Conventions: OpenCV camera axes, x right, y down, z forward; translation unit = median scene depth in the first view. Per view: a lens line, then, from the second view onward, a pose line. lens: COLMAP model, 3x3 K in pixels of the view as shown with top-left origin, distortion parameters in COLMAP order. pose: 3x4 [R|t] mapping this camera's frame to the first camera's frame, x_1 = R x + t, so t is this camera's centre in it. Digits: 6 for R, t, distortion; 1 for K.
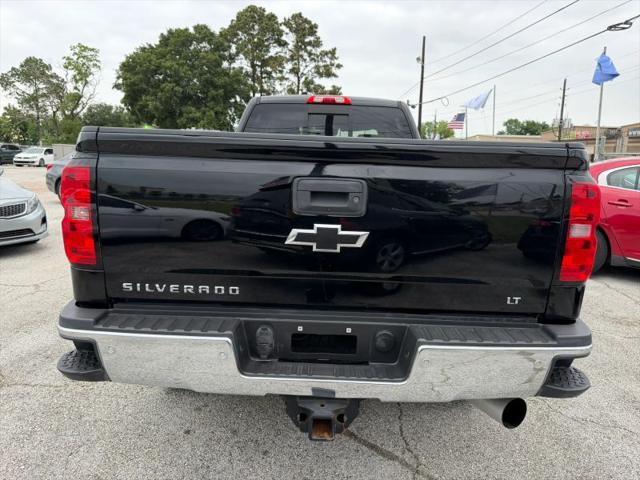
lens RADIAL K [[458.2, 0, 318.4], [0, 458.2, 242.5], [0, 0, 1]] dist [0.029865, -0.040184]
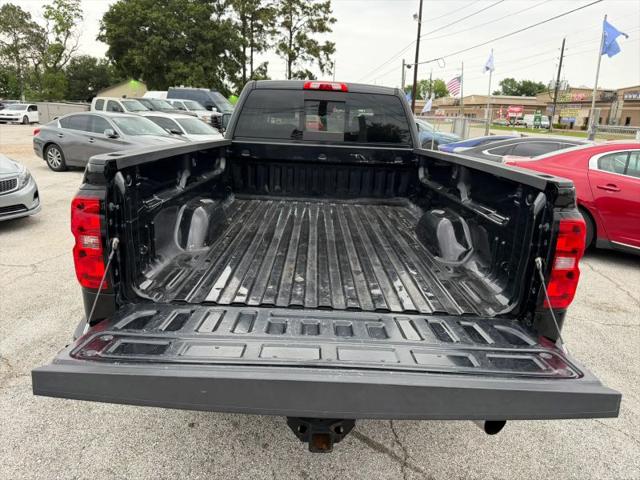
lens RADIAL K [[458.2, 0, 318.9], [0, 458.2, 244.8], [0, 0, 1]] dist [0.029865, -0.040184]
pose [[0.999742, 0.008697, 0.020969, -0.000712], [-0.010597, 0.995675, 0.092297, -0.004897], [-0.020076, -0.092496, 0.995511, -0.001431]]
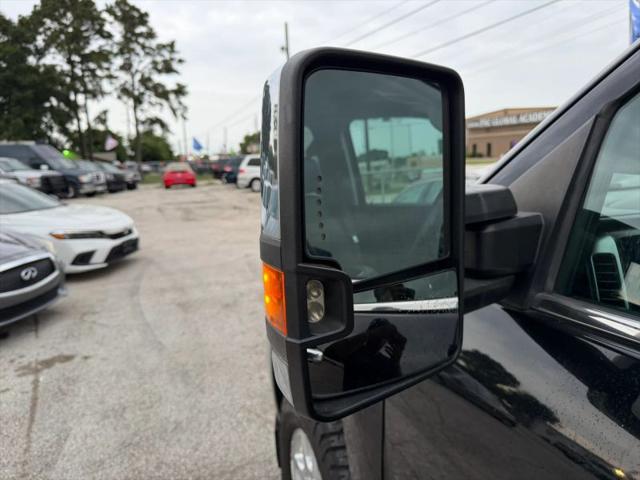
lens RADIAL K [[458.2, 0, 315.9], [0, 458.2, 241.7], [0, 0, 1]] dist [0.029865, -0.040184]
pose [[0.943637, -0.117880, 0.309279, -0.022771], [0.120789, 0.992630, 0.009799, -0.024257], [-0.308154, 0.028111, 0.950921, 0.105390]]
